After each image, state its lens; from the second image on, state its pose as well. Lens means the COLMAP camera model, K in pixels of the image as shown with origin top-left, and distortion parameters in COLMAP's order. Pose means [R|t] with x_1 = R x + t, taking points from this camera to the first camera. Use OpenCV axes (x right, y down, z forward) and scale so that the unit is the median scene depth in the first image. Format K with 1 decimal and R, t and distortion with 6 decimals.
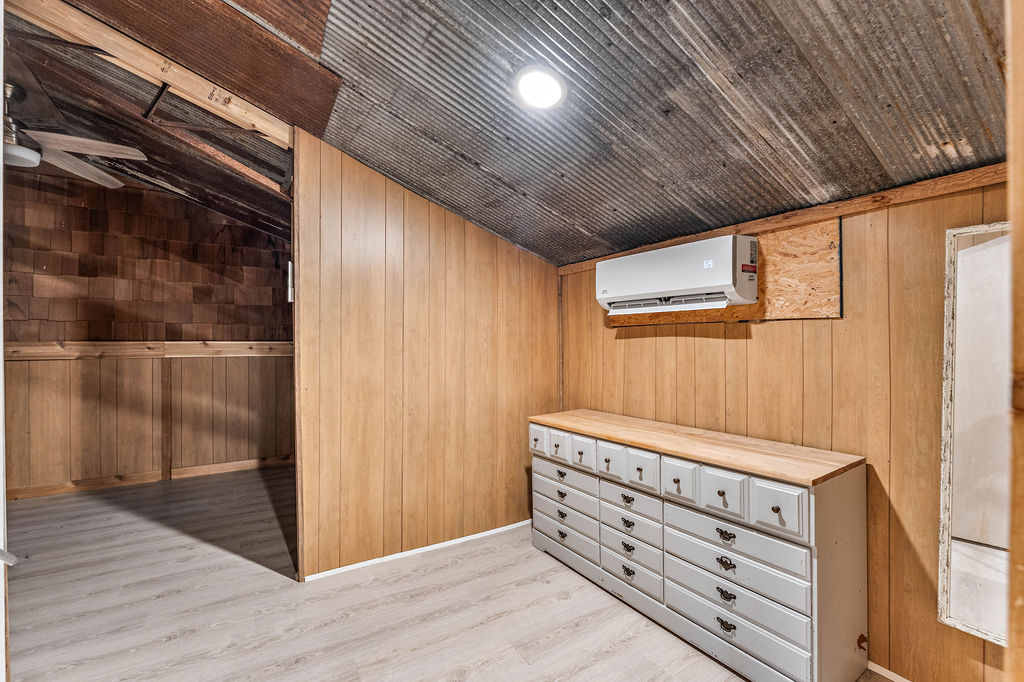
lens RADIAL K [[419.6, 0, 512.0], [0, 419.6, 341.0], [0, 0, 1]] dist [0.001202, 0.000112]
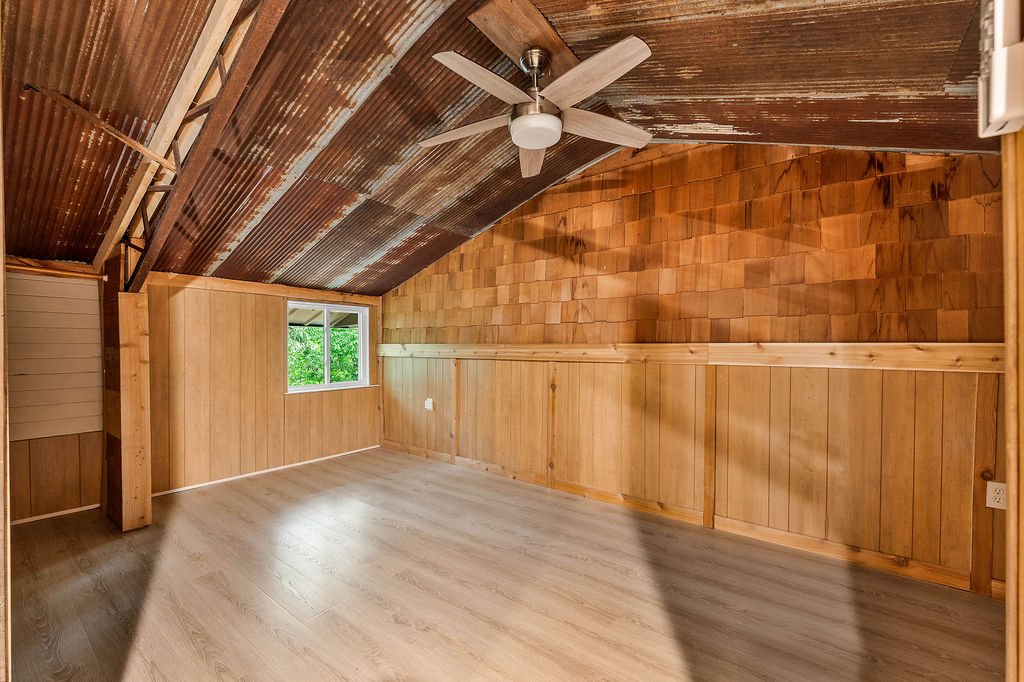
lens RADIAL K [[421.5, 0, 498.5], [0, 421.5, 352.8], [0, 0, 1]] dist [-0.002218, -0.000296]
pose [[0.320868, 0.014787, -0.947009, -0.237225], [-0.001052, 0.999883, 0.015256, 0.007288], [0.947123, -0.003899, 0.320846, 0.407182]]
